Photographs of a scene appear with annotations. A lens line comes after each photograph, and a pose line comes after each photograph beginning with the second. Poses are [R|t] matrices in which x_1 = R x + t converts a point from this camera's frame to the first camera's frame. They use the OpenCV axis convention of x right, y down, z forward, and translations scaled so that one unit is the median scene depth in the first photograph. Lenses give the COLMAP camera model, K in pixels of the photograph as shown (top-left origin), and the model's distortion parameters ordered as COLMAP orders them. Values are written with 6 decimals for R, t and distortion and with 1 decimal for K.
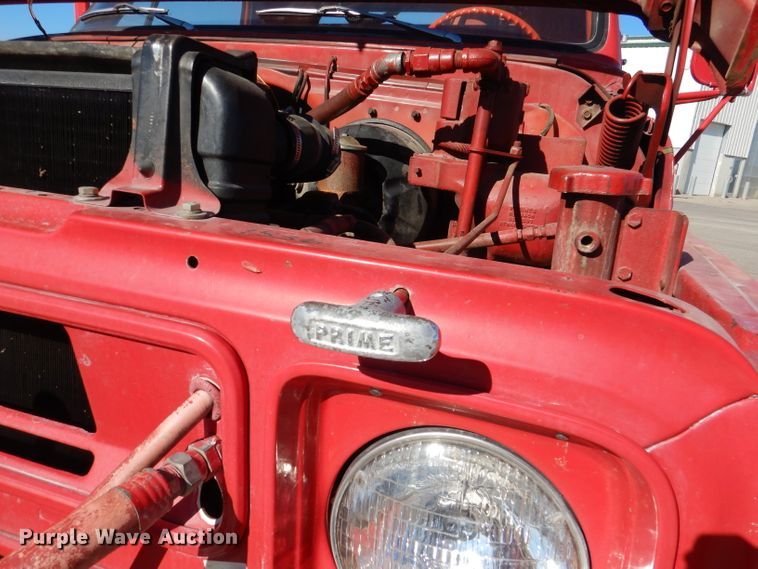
lens RADIAL K [[550.1, 0, 372.7], [0, 550.1, 283.3], [0, 0, 1]] dist [0.009819, -0.004672]
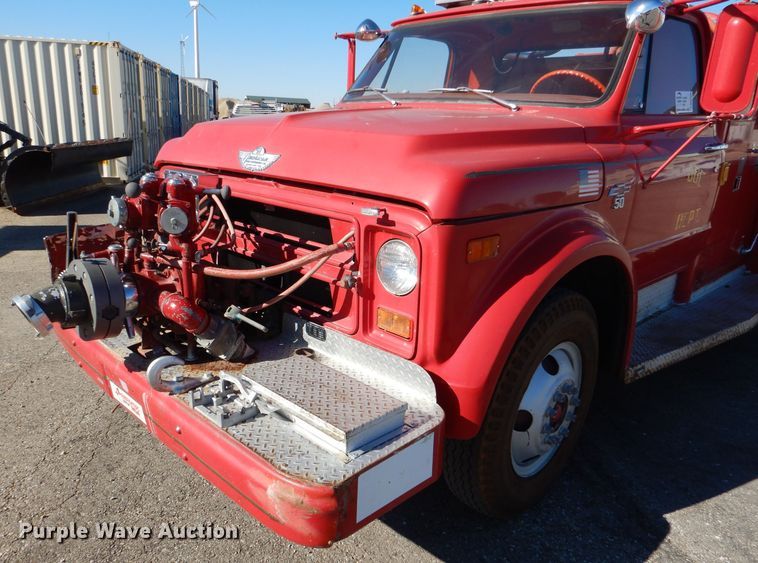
lens RADIAL K [[602.8, 0, 347.6], [0, 602.8, 301.7], [0, 0, 1]] dist [-0.000892, 0.001226]
pose [[0.874767, 0.094550, -0.475229, 2.180136], [-0.090900, 0.995386, 0.030716, 0.647031], [0.475941, 0.016329, 0.879326, -3.587893]]
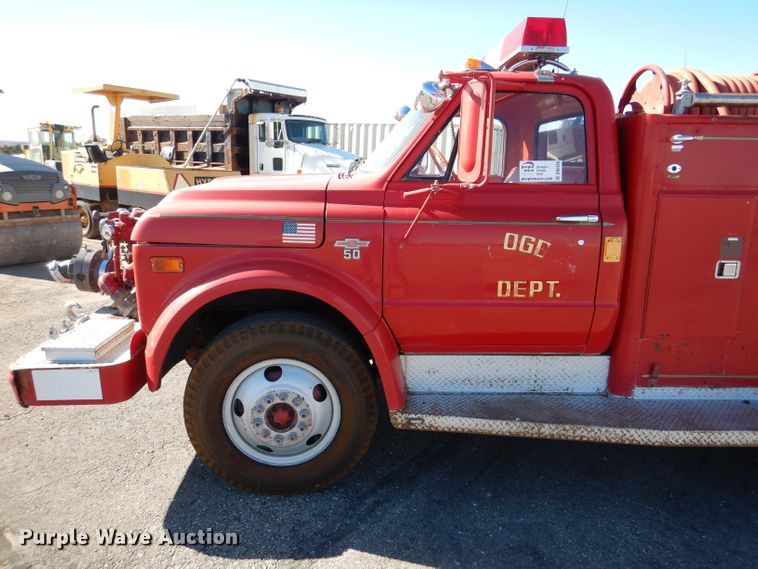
lens RADIAL K [[575.3, 0, 379.9], [0, 575.3, 274.1], [0, 0, 1]] dist [0.019171, -0.000799]
pose [[0.335997, 0.124770, -0.933562, 8.134200], [-0.258846, 0.965253, 0.035844, -0.517871], [0.905596, 0.229606, 0.356618, 0.997755]]
